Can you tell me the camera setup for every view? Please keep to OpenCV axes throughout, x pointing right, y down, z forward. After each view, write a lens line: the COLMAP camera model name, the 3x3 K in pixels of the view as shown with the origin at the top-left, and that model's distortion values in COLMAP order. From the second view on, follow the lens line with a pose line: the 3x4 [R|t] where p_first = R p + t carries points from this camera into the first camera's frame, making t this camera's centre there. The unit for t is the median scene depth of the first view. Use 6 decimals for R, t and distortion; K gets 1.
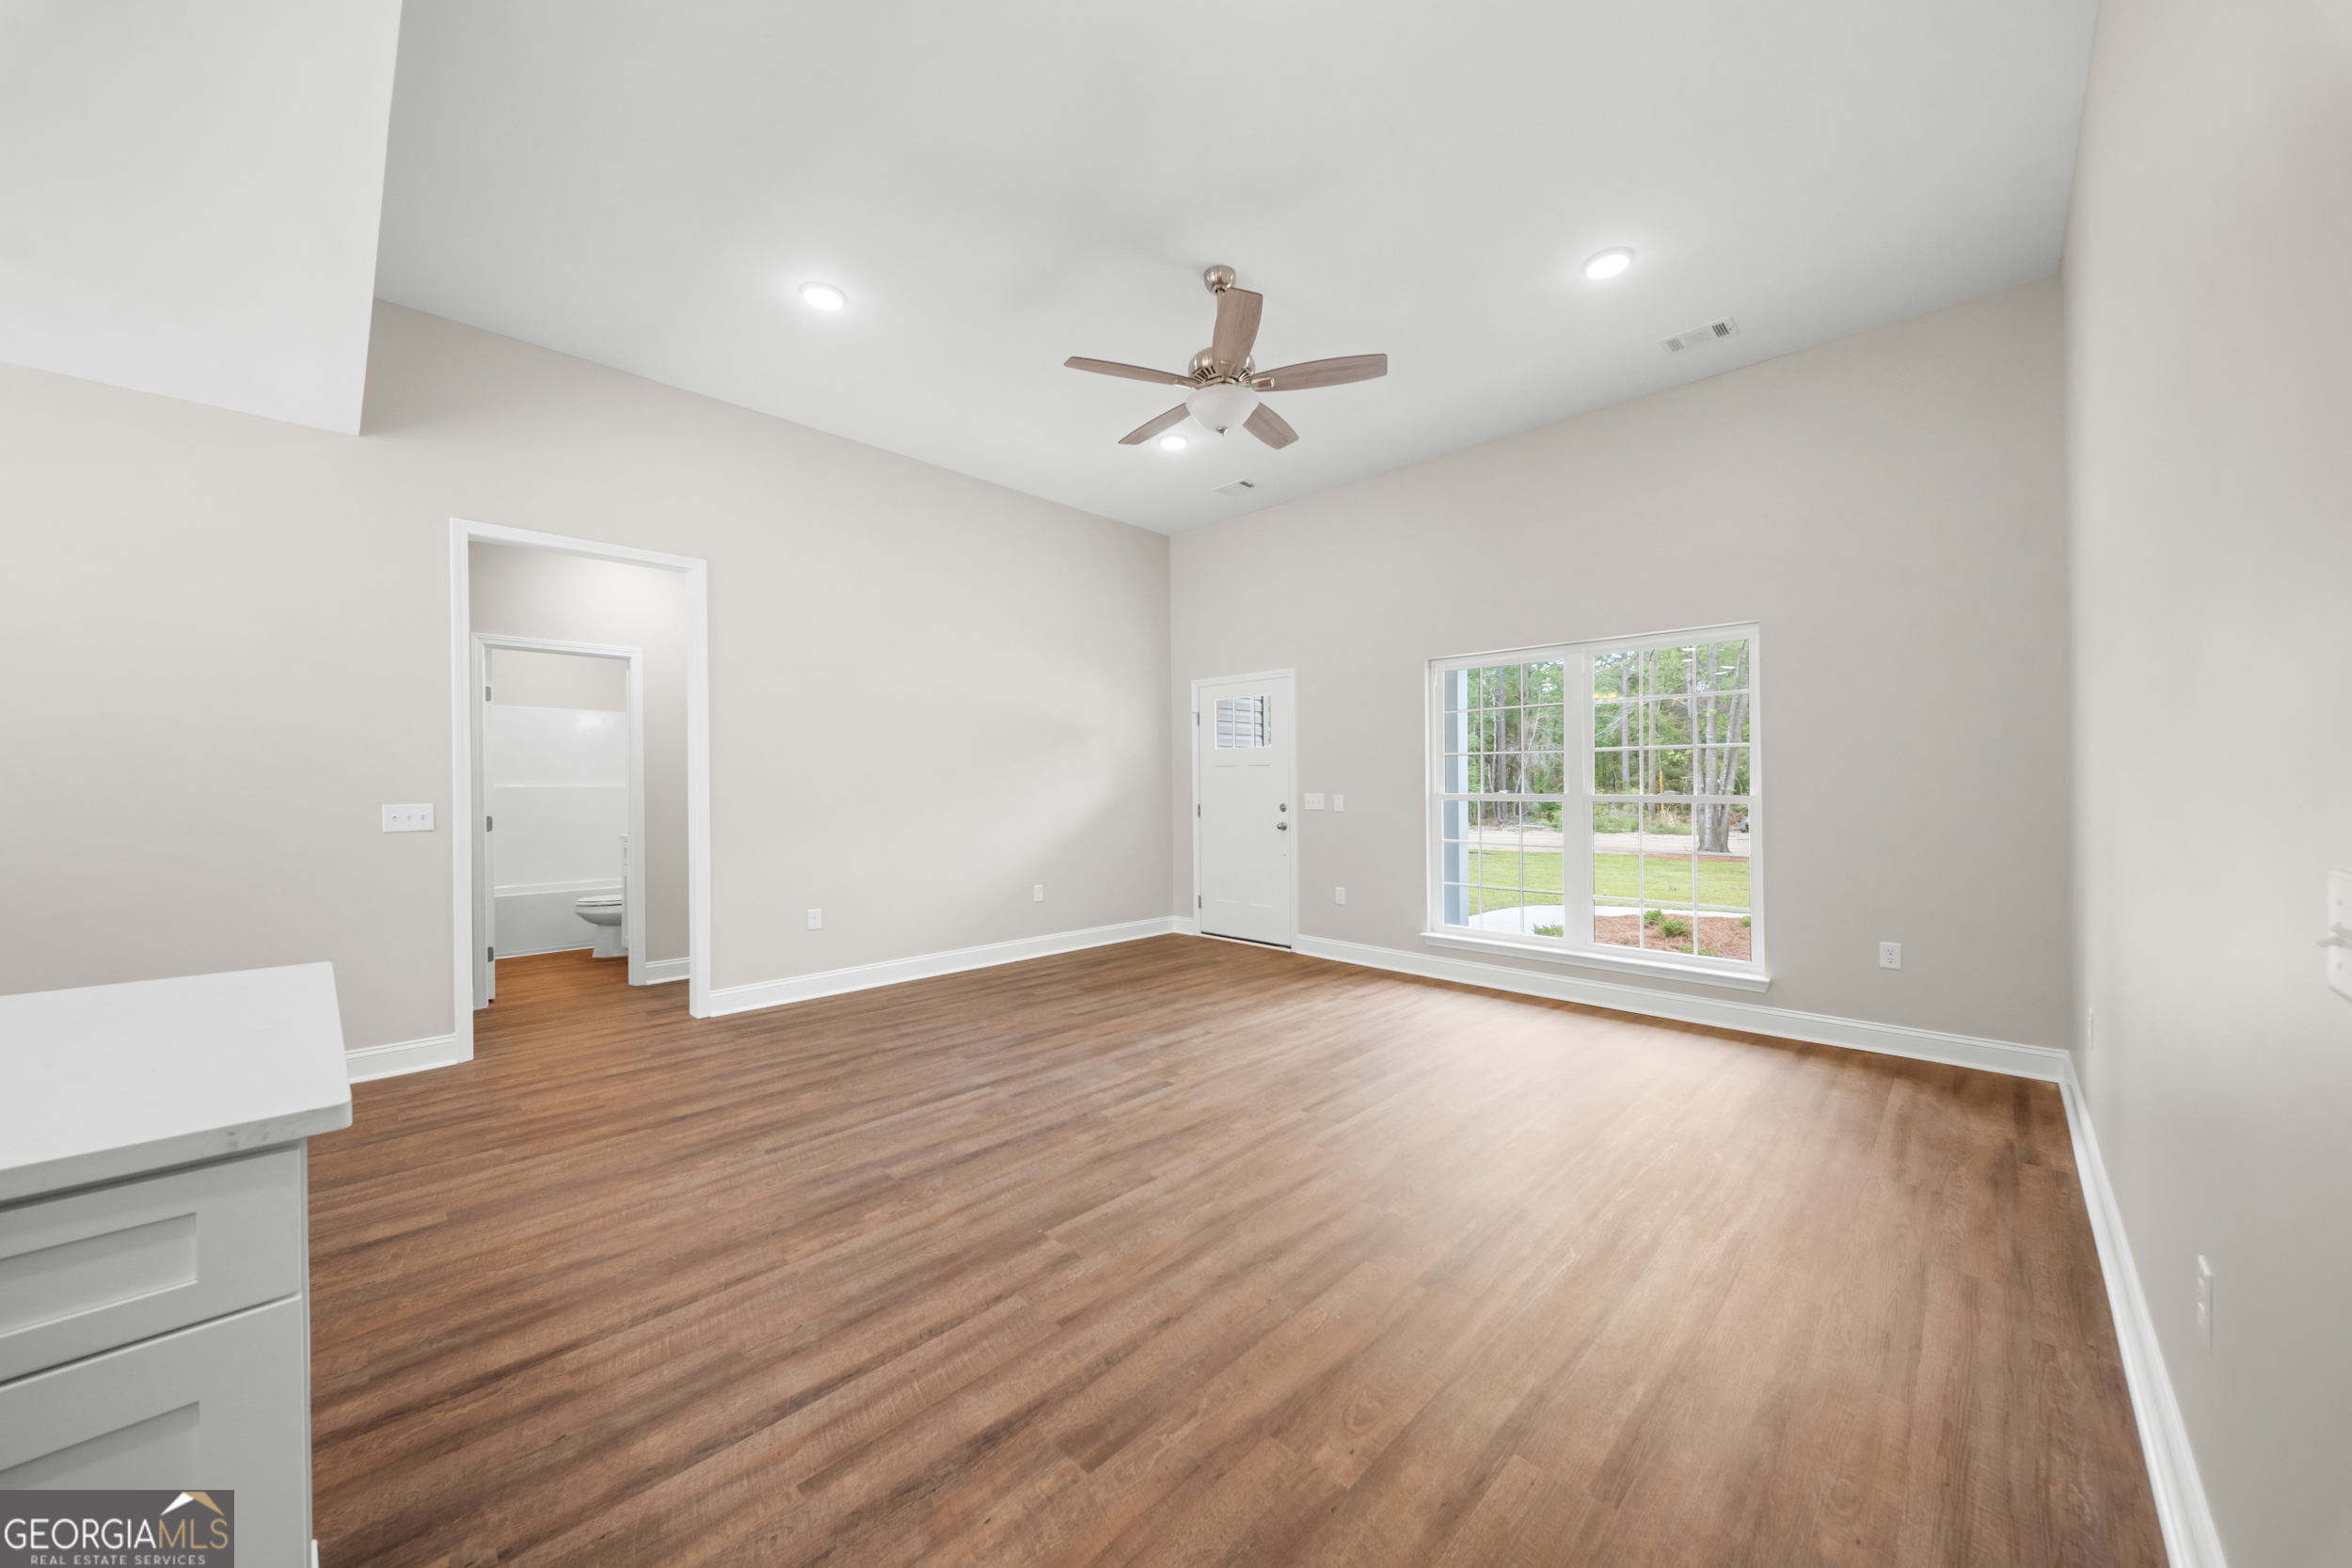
lens RADIAL K [[829.2, 0, 1183.9], [0, 829.2, 789.9], [0, 0, 1]] dist [-0.000172, -0.000208]
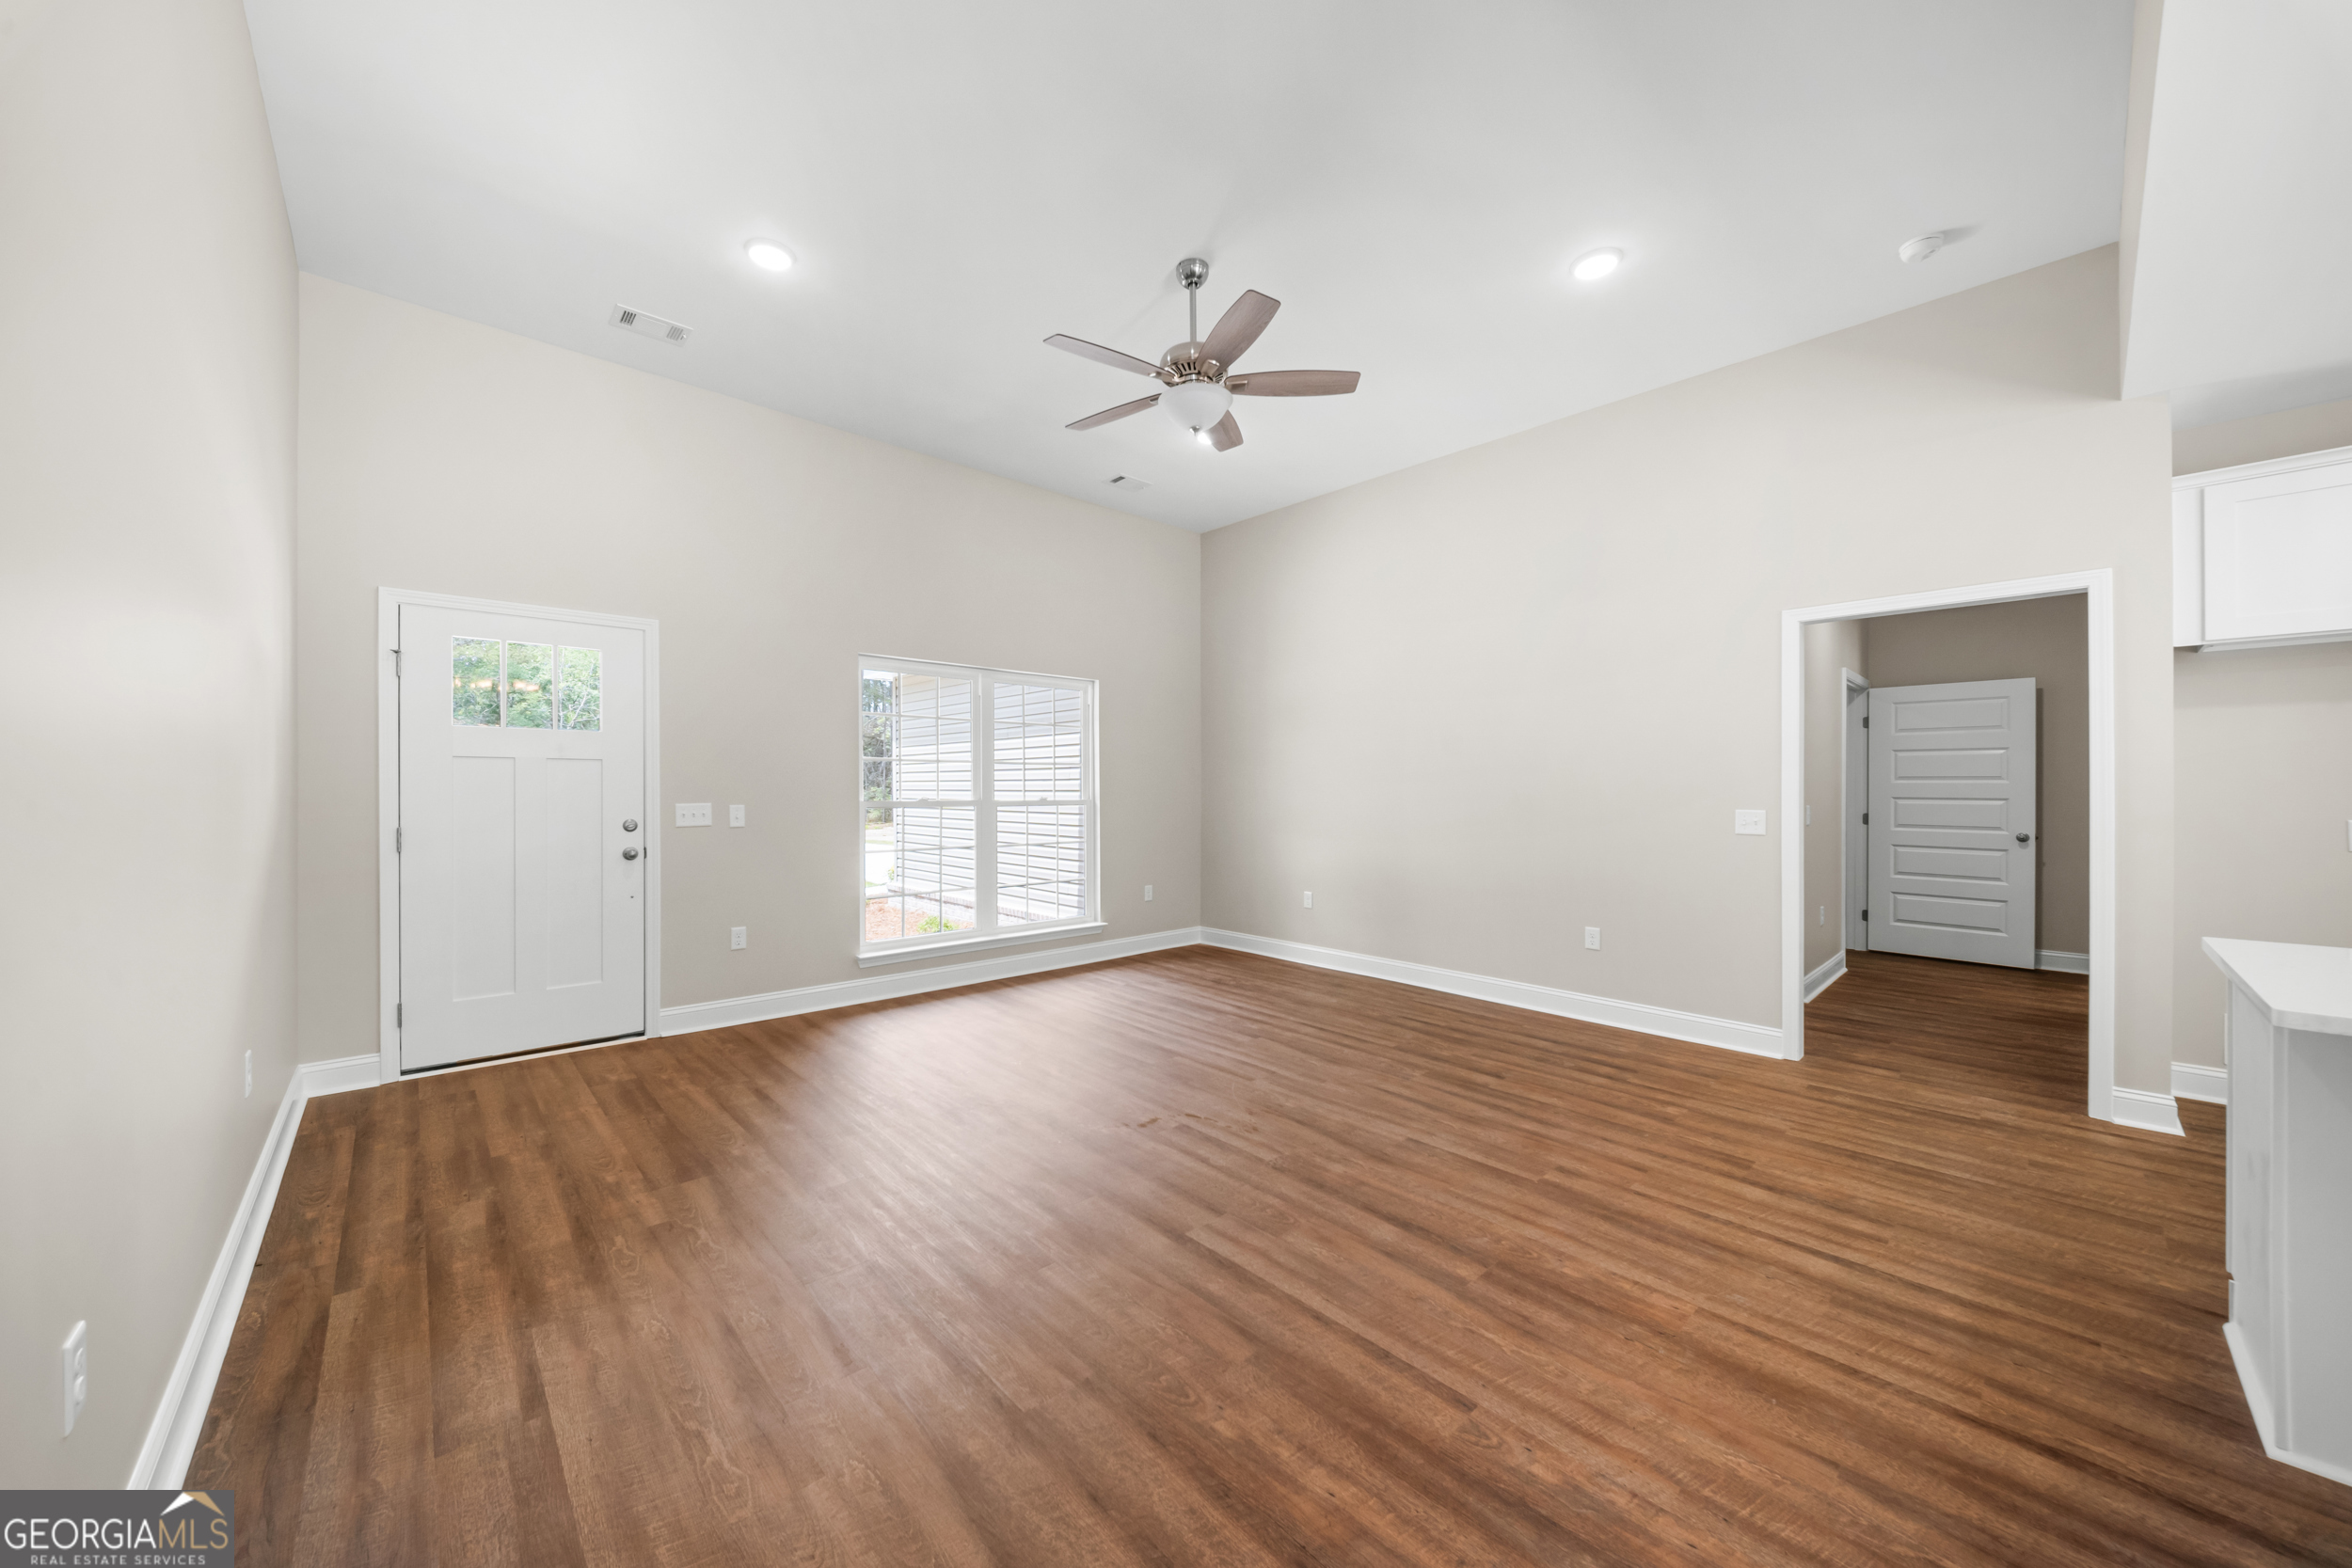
lens RADIAL K [[840.2, 0, 1144.2], [0, 840.2, 791.4], [0, 0, 1]] dist [-0.000870, -0.000219]
pose [[0.078396, -0.001914, 0.996920, -1.355094], [0.004676, 0.999988, 0.001552, -0.010787], [-0.996911, 0.004540, 0.078404, 1.429837]]
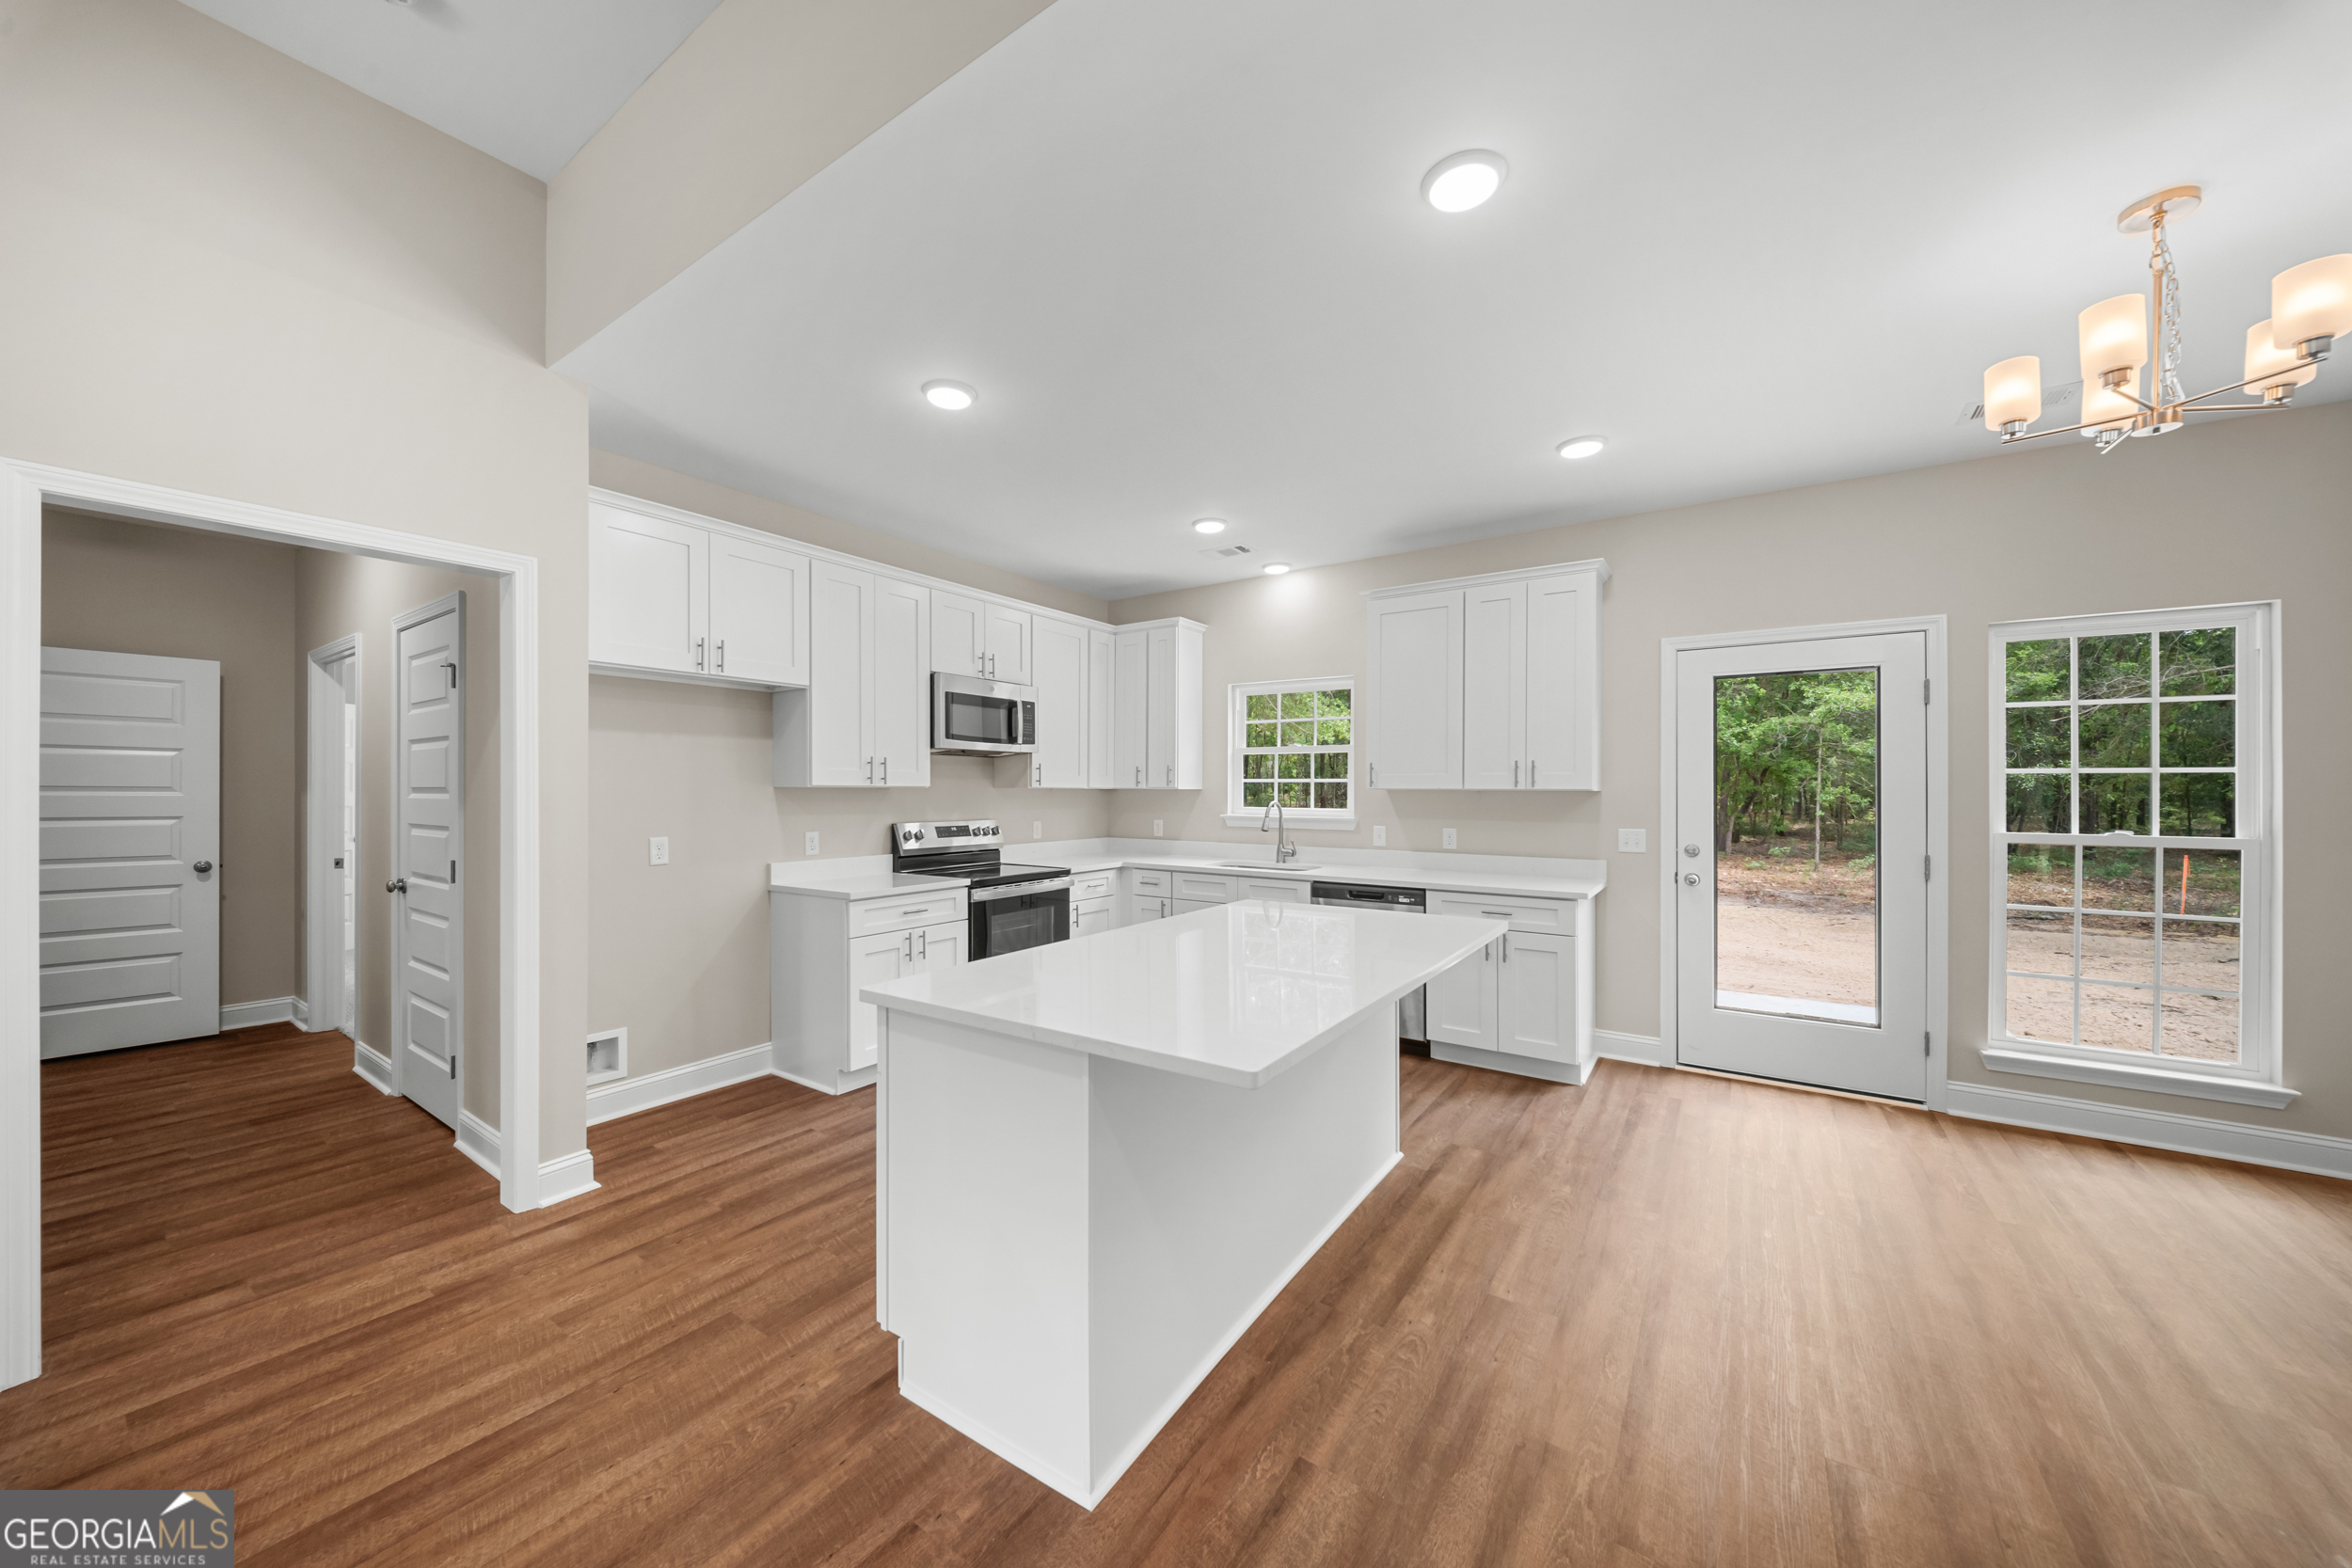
lens RADIAL K [[821.4, 0, 1167.1], [0, 821.4, 780.4], [0, 0, 1]] dist [-0.000250, -0.003636]
pose [[-0.985770, -0.002943, -0.168072, -0.549471], [-0.002305, 0.999989, -0.003989, -0.051875], [0.168082, -0.003545, -0.985767, 1.239761]]
